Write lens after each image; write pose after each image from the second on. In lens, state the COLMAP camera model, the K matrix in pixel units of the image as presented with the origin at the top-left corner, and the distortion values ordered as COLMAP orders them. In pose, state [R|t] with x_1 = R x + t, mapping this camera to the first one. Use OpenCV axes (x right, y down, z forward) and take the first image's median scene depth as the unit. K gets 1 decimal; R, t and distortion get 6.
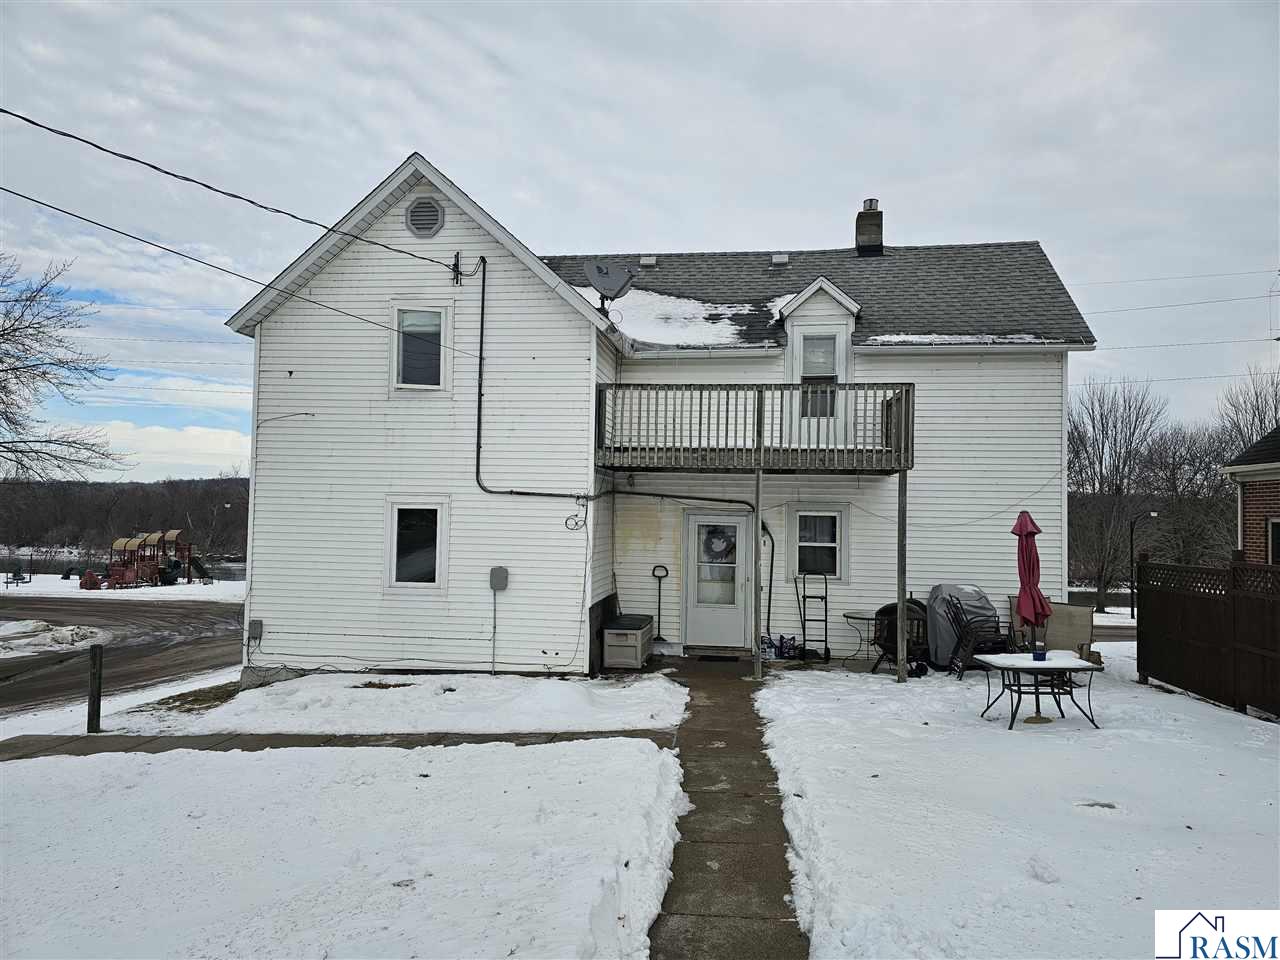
lens RADIAL K [[861.9, 0, 640.7], [0, 861.9, 481.1], [0, 0, 1]] dist [-0.000249, -0.000266]
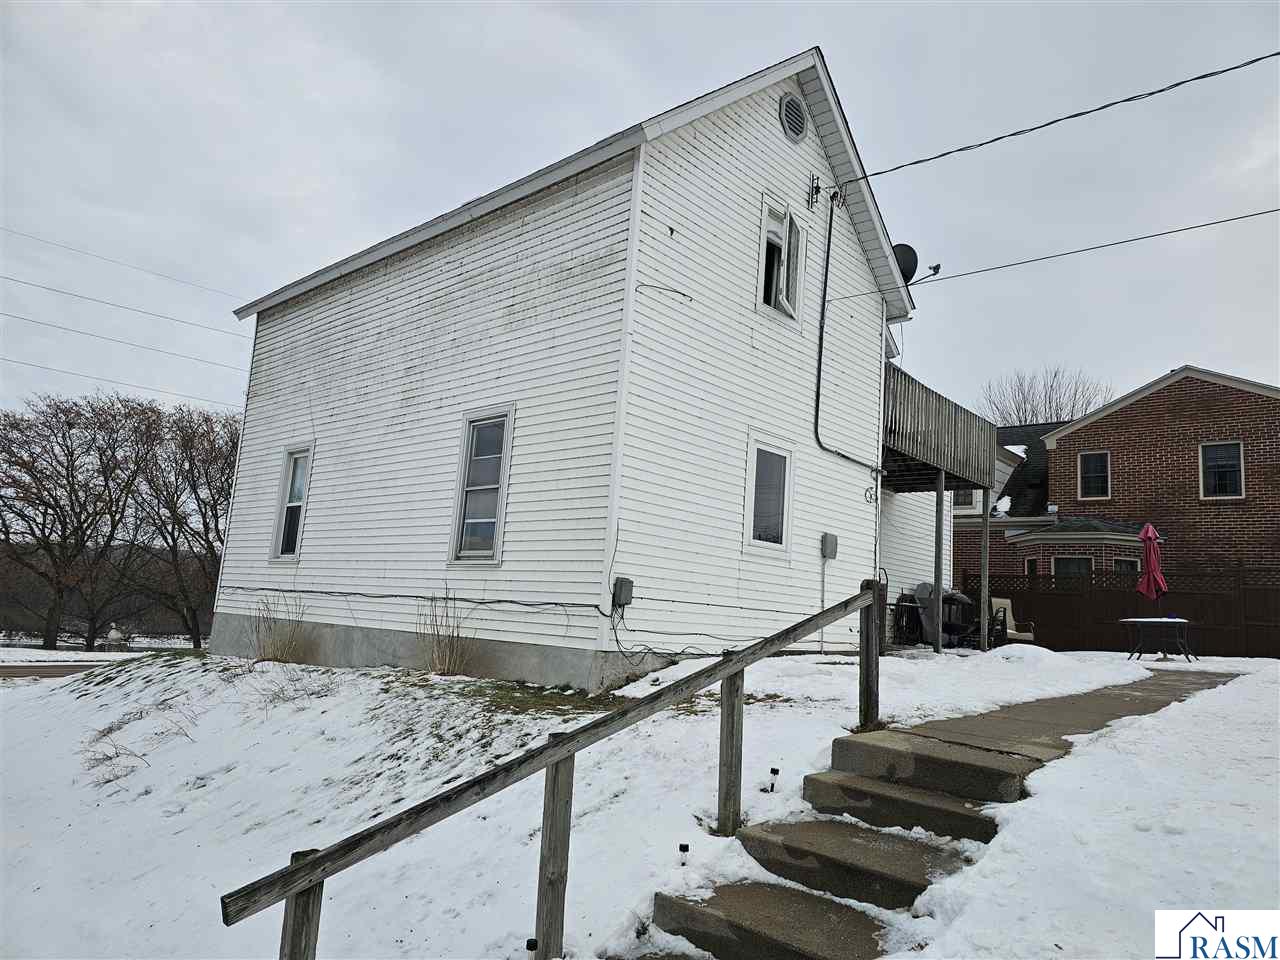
lens RADIAL K [[861.9, 0, 640.5], [0, 861.9, 481.2], [0, 0, 1]] dist [-0.000249, -0.000266]
pose [[0.589897, 0.148218, 0.793759, -0.979019], [-0.097488, 0.988891, -0.112204, 0.163113], [-0.801572, -0.011193, 0.597794, 0.614720]]
